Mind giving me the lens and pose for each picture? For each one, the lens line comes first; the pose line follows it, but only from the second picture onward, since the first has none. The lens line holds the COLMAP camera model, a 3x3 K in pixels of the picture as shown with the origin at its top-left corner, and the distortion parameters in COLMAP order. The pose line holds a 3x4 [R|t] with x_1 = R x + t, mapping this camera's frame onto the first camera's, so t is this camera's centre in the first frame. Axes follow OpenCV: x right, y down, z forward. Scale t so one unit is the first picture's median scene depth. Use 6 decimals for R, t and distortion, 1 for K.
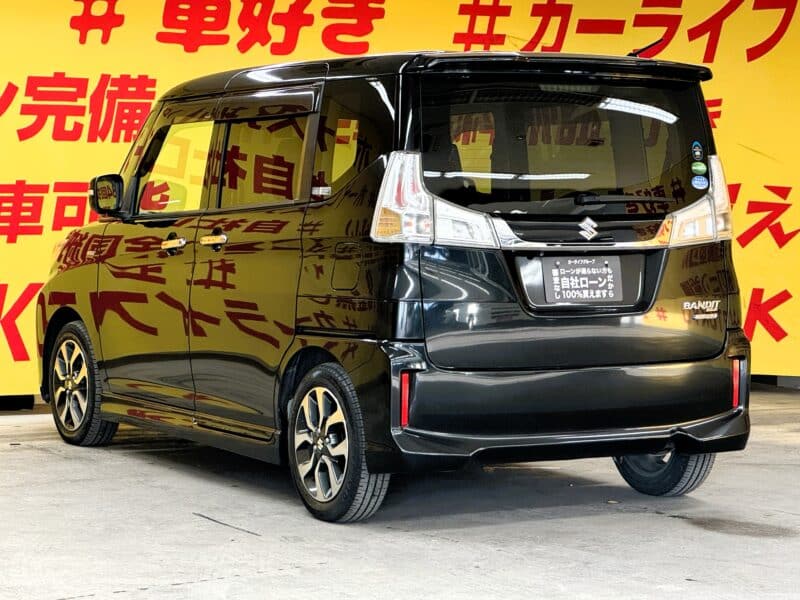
lens RADIAL K [[2268.3, 0, 398.3], [0, 2268.3, 267.4], [0, 0, 1]] dist [-0.230736, 8.605634]
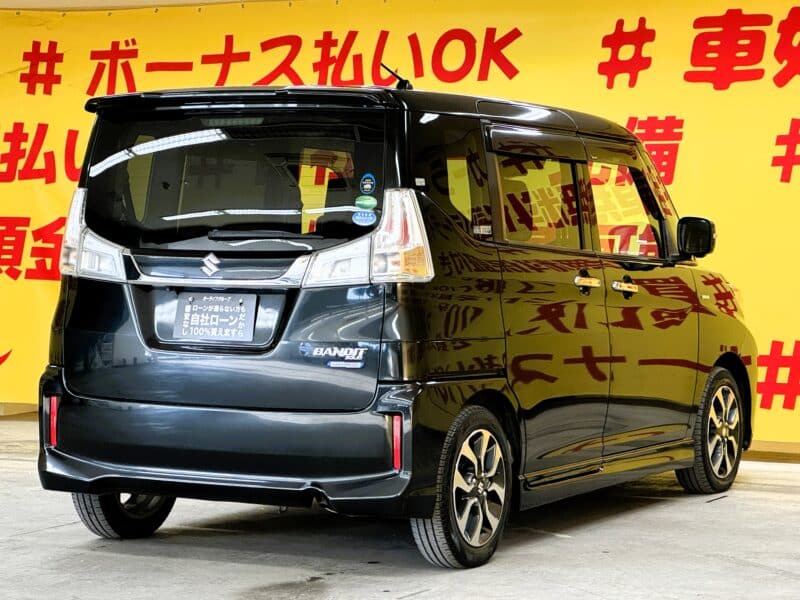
lens RADIAL K [[2268.3, 0, 398.3], [0, 2268.3, 267.4], [0, 0, 1]] dist [-0.230736, 8.605634]
pose [[0.522981, 0.015950, -0.852195, 0.918932], [-0.038103, 0.999263, -0.004681, -0.013956], [0.851493, 0.034920, 0.523203, 0.533421]]
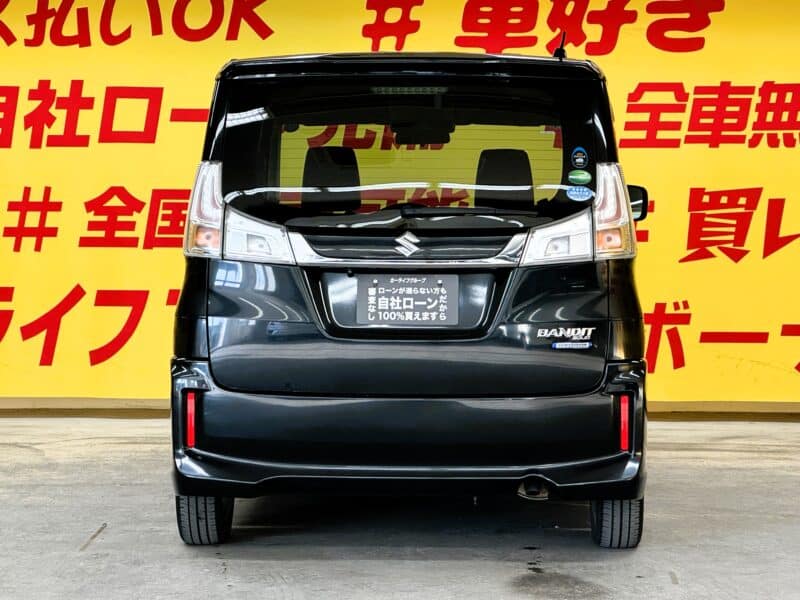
lens RADIAL K [[2268.3, 0, 398.3], [0, 2268.3, 267.4], [0, 0, 1]] dist [-0.230736, 8.605634]
pose [[0.852612, 0.017564, -0.522249, 0.534813], [-0.017040, 0.999838, 0.005807, -0.012549], [0.522266, 0.003948, 0.852773, 0.208451]]
